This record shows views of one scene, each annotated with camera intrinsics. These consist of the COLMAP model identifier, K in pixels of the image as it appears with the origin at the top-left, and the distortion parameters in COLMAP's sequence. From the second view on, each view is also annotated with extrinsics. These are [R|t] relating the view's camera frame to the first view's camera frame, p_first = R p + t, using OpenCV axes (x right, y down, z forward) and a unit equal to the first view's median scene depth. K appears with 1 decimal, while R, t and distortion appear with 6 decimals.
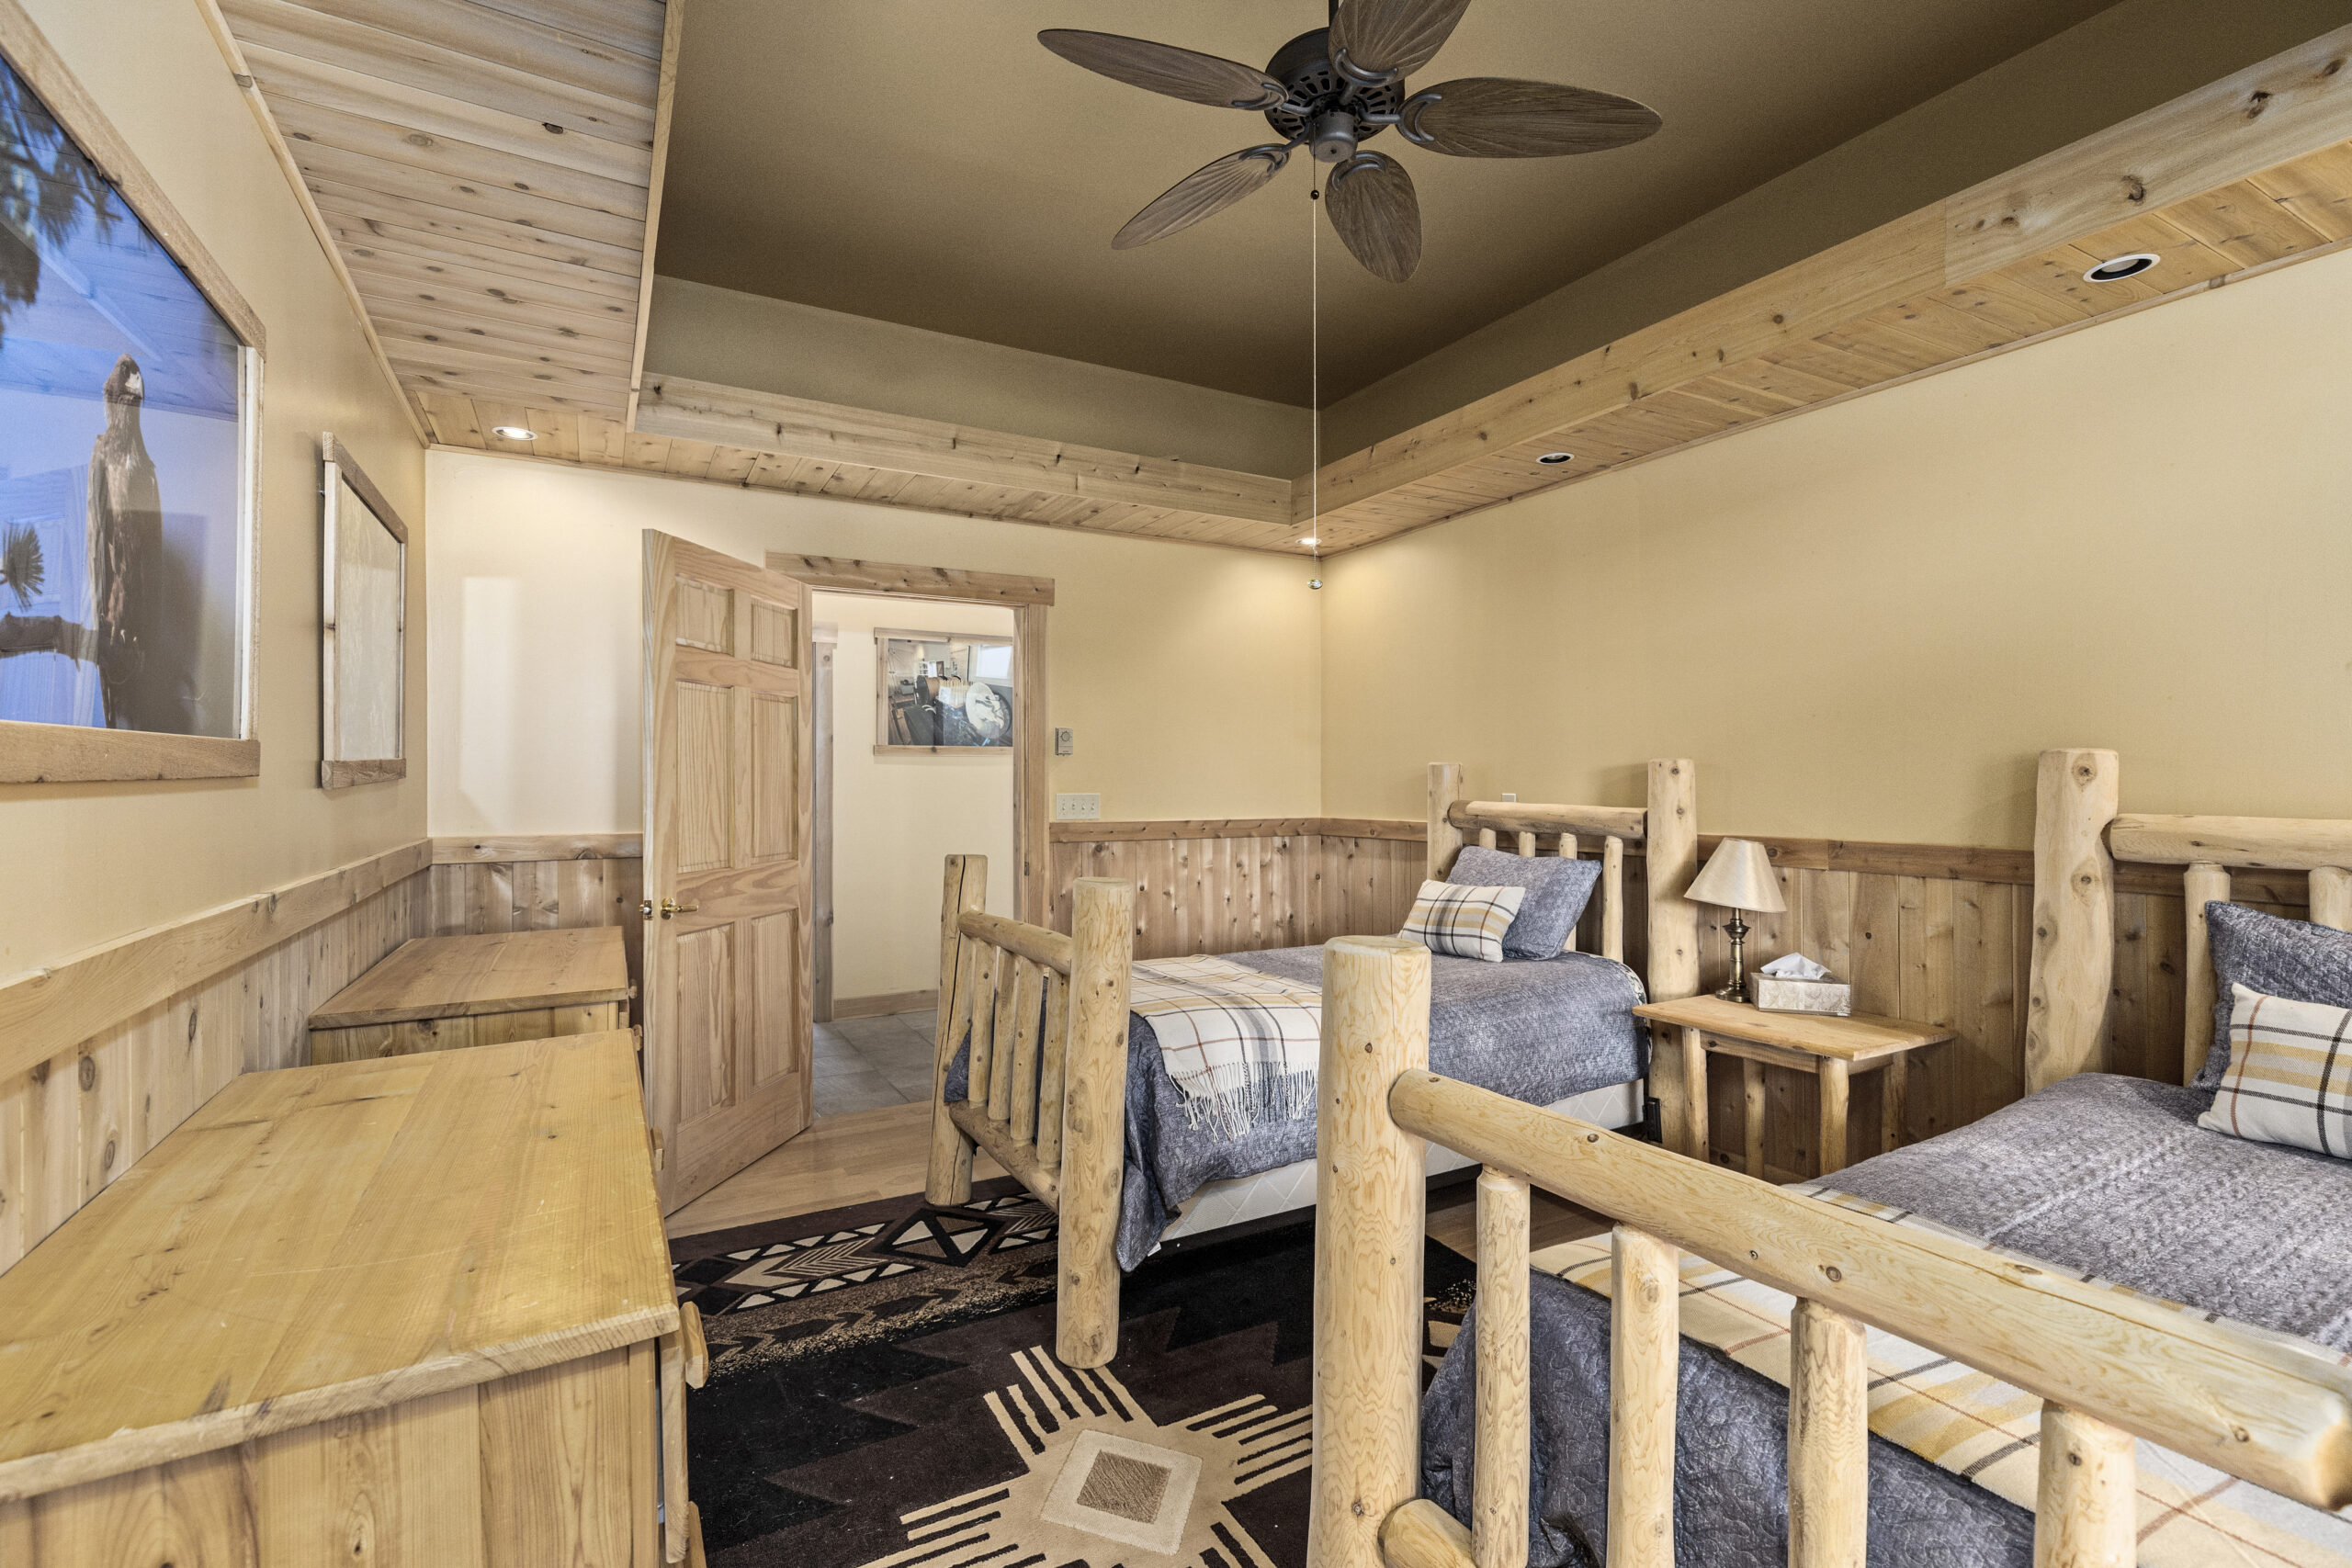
lens RADIAL K [[1037.1, 0, 1183.8], [0, 1037.1, 786.8], [0, 0, 1]] dist [0.004017, -0.000685]
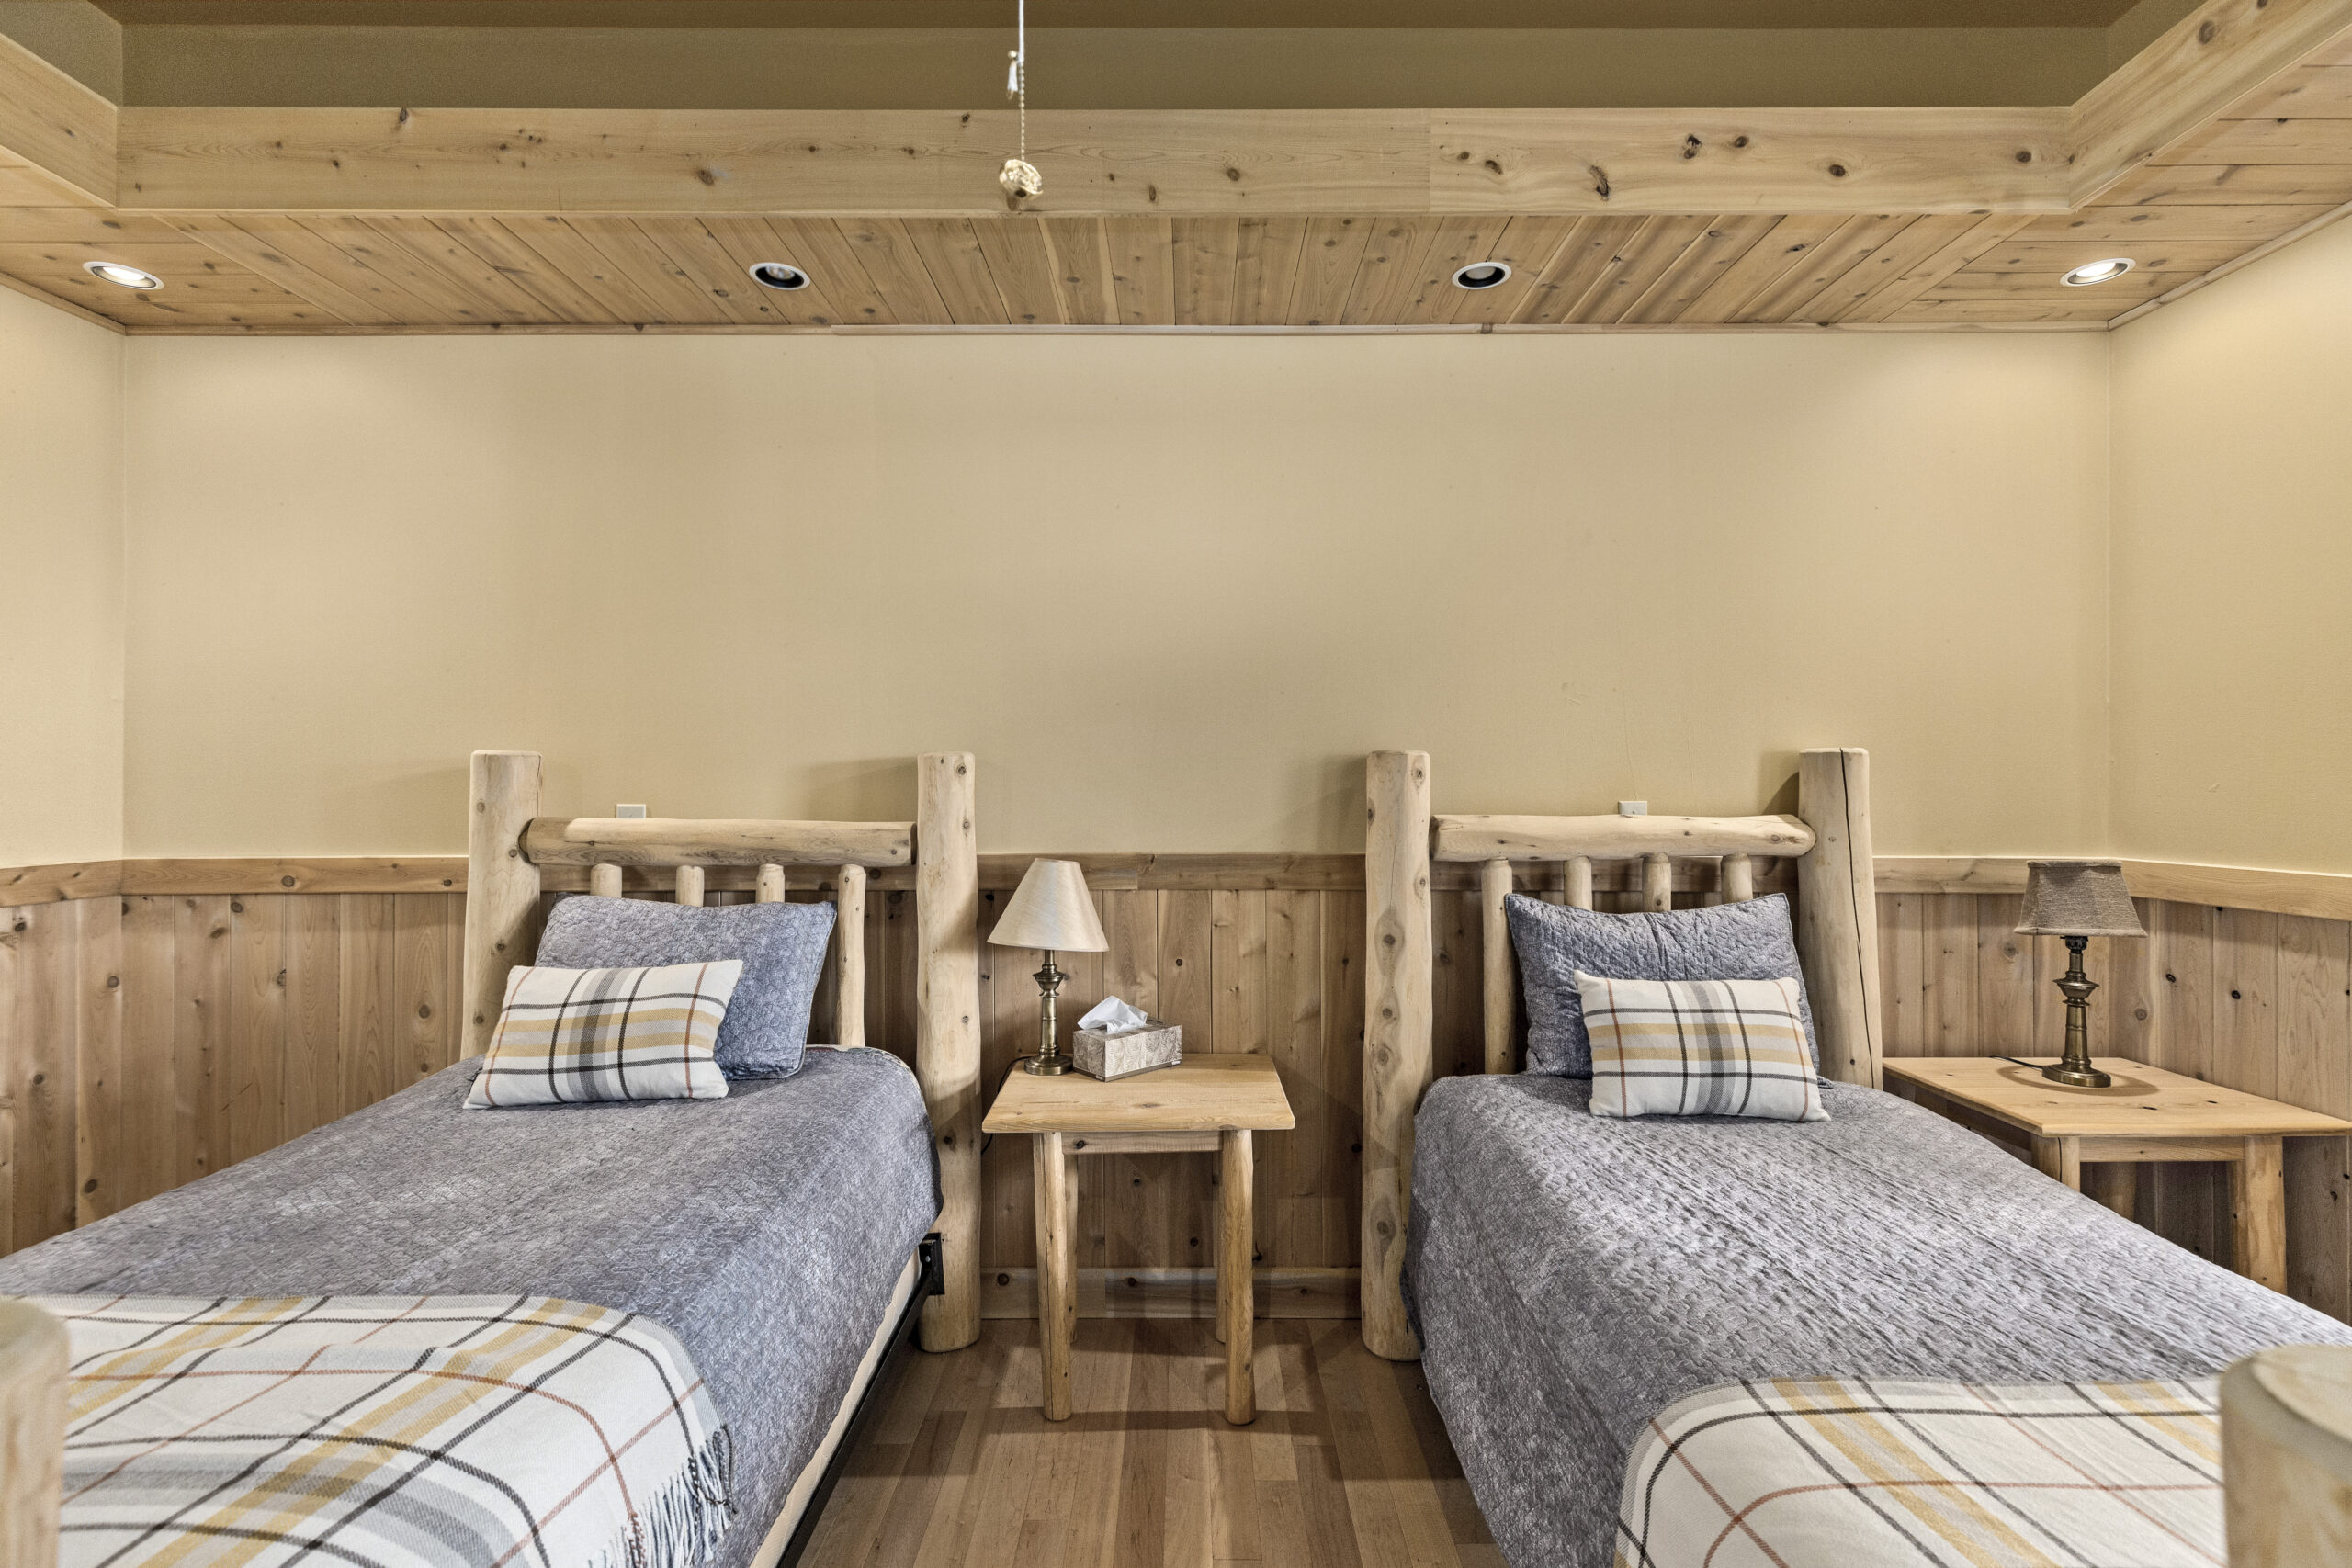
lens RADIAL K [[1037.1, 0, 1171.1], [0, 1037.1, 774.9], [0, 0, 1]] dist [0.004017, -0.000685]
pose [[0.489642, 0.005660, 0.871905, -0.083659], [0.005750, 0.999936, -0.009720, -0.003612], [-0.871905, 0.009773, 0.489578, 0.519496]]
